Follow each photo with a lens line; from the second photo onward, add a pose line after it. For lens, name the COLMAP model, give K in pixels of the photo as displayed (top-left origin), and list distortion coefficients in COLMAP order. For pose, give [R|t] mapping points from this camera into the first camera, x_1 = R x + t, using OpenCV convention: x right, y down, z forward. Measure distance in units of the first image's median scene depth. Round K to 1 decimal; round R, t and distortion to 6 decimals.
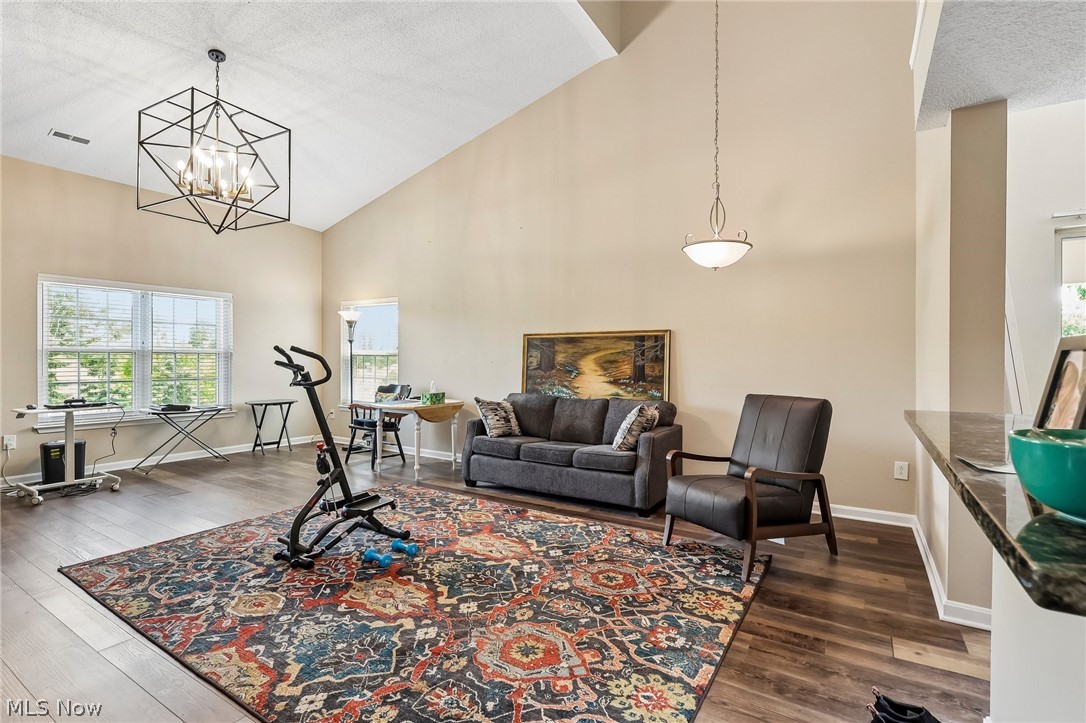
lens RADIAL K [[504.3, 0, 543.7], [0, 504.3, 360.3], [0, 0, 1]] dist [-0.000278, 0.000415]
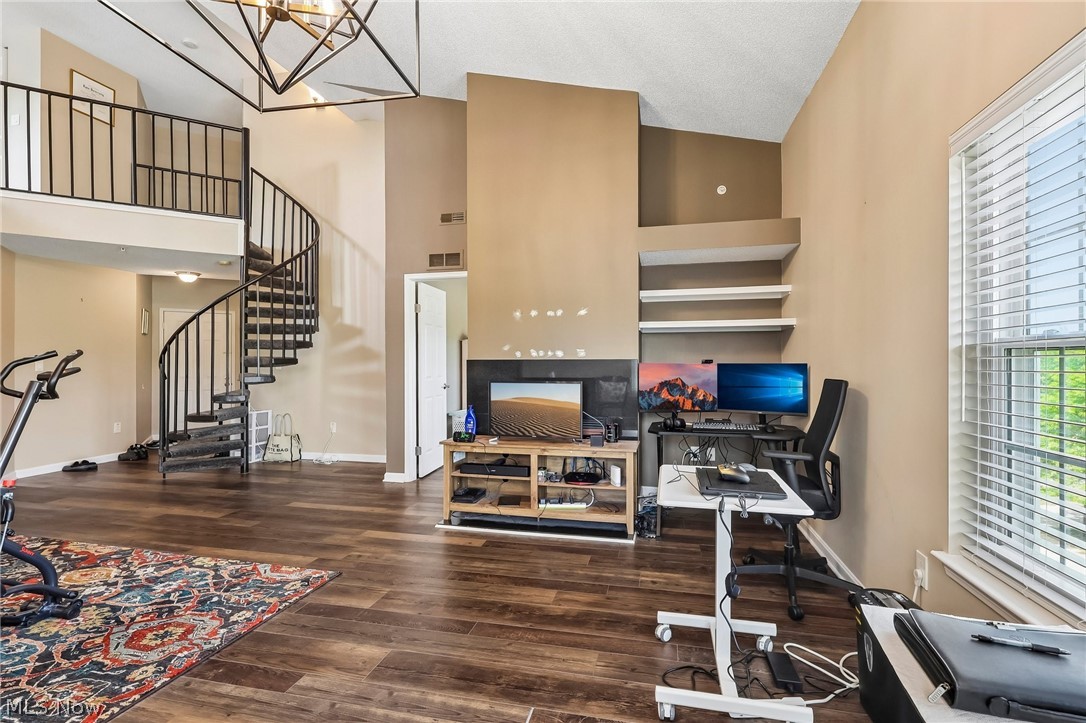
lens RADIAL K [[512.4, 0, 543.0], [0, 512.4, 361.5], [0, 0, 1]] dist [0.000320, 0.000470]
pose [[-0.947098, -0.005986, -0.320888, -0.777089], [-0.005560, 0.999982, -0.002245, -0.009201], [0.320895, -0.000343, -0.947115, 1.619702]]
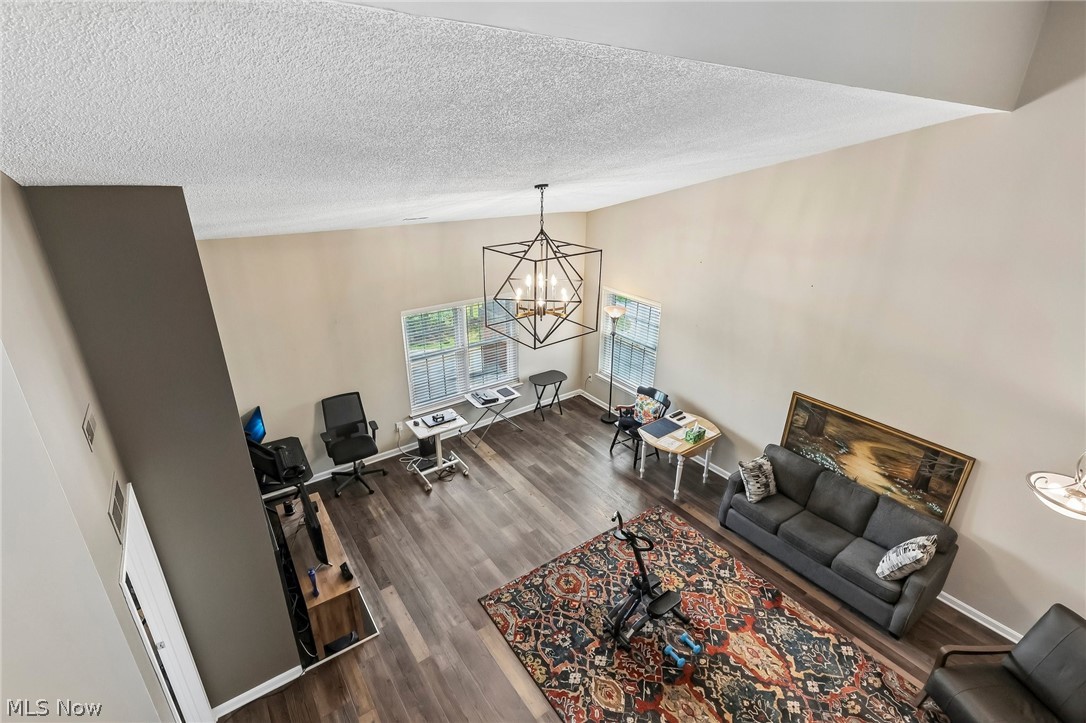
lens RADIAL K [[504.3, 0, 543.7], [0, 504.3, 360.3], [0, 0, 1]] dist [-0.000278, 0.000415]
pose [[0.926863, 0.145543, -0.346038, -0.237119], [-0.003562, 0.925154, 0.379576, -0.714204], [0.375382, -0.350583, 0.858009, -0.043584]]
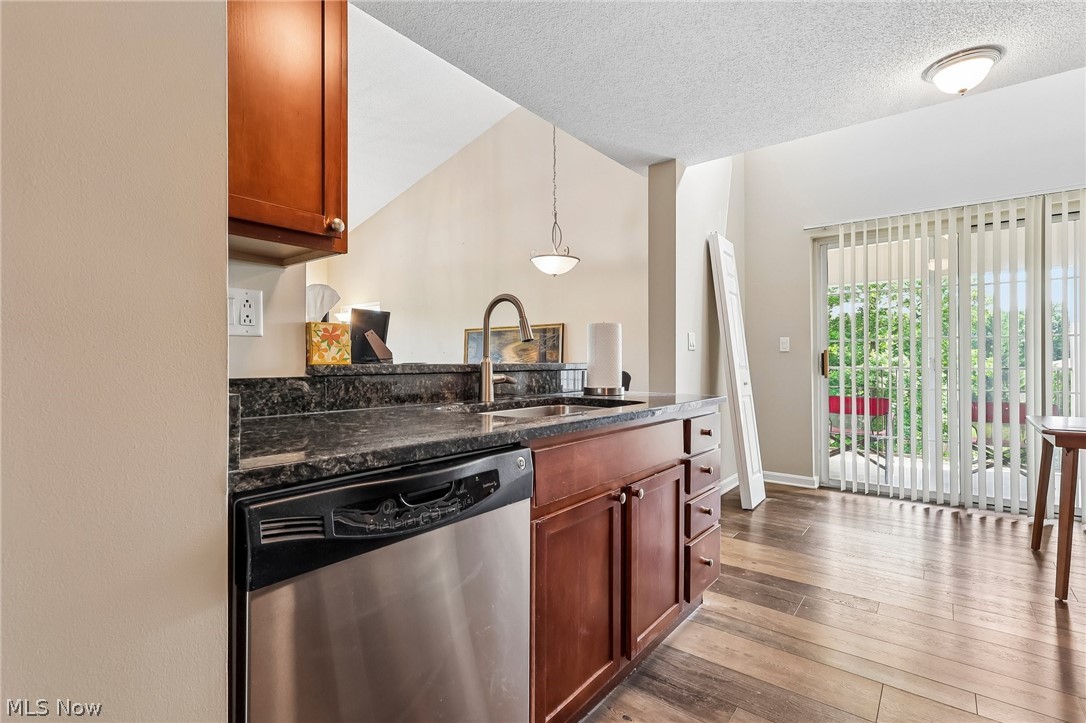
lens RADIAL K [[504.3, 0, 543.7], [0, 504.3, 360.3], [0, 0, 1]] dist [-0.000278, 0.000415]
pose [[0.994009, -0.008076, -0.108997, 0.416354], [0.007718, 0.999963, -0.003707, 0.043598], [0.109023, 0.002843, 0.994035, -0.304623]]
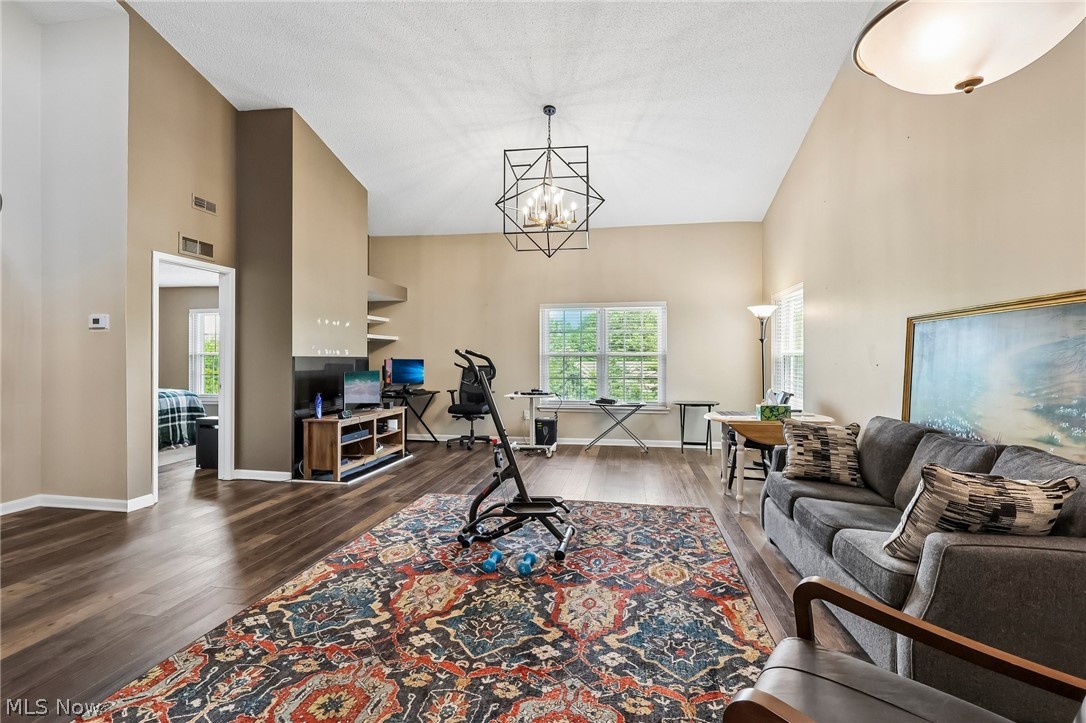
lens RADIAL K [[505.1, 0, 540.8], [0, 505.1, 362.9], [0, 0, 1]] dist [-0.001790, -0.000040]
pose [[0.379026, 0.001298, -0.925385, 0.491893], [-0.000715, 0.999999, 0.001110, 0.001069], [0.925386, 0.000241, 0.379027, 0.560214]]
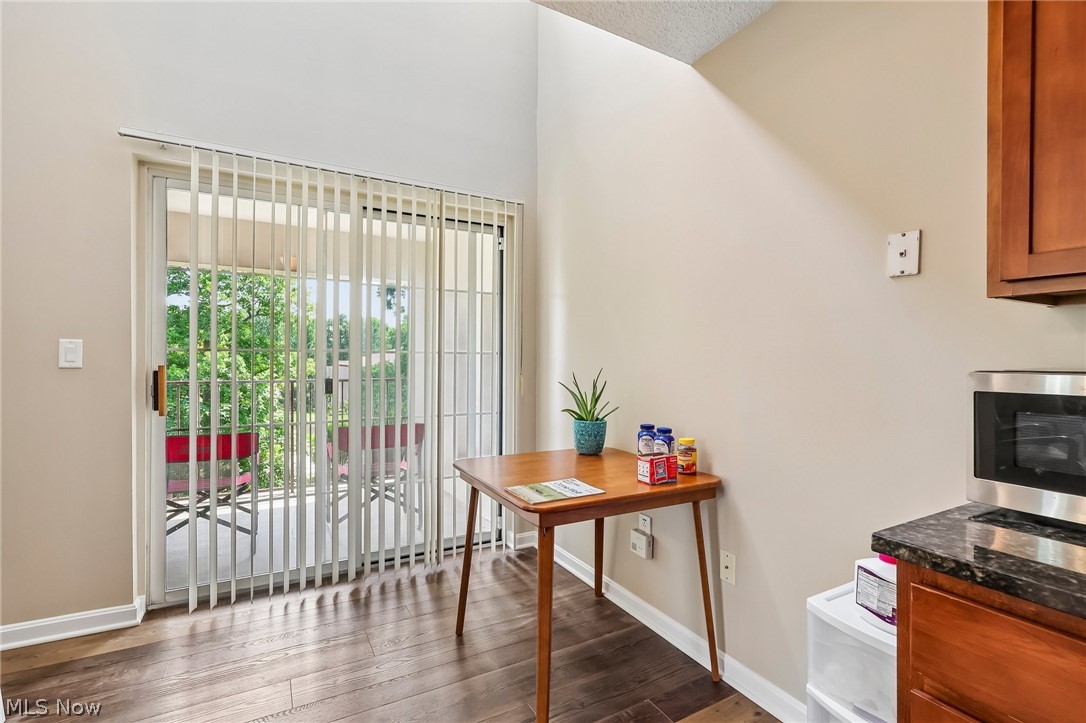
lens RADIAL K [[504.3, 0, 543.7], [0, 504.3, 360.3], [0, 0, 1]] dist [-0.000278, 0.000415]
pose [[0.483277, -0.001233, 0.875467, 0.596356], [-0.004811, 0.999980, 0.004064, 0.010706], [-0.875455, -0.006176, 0.483261, 0.155060]]
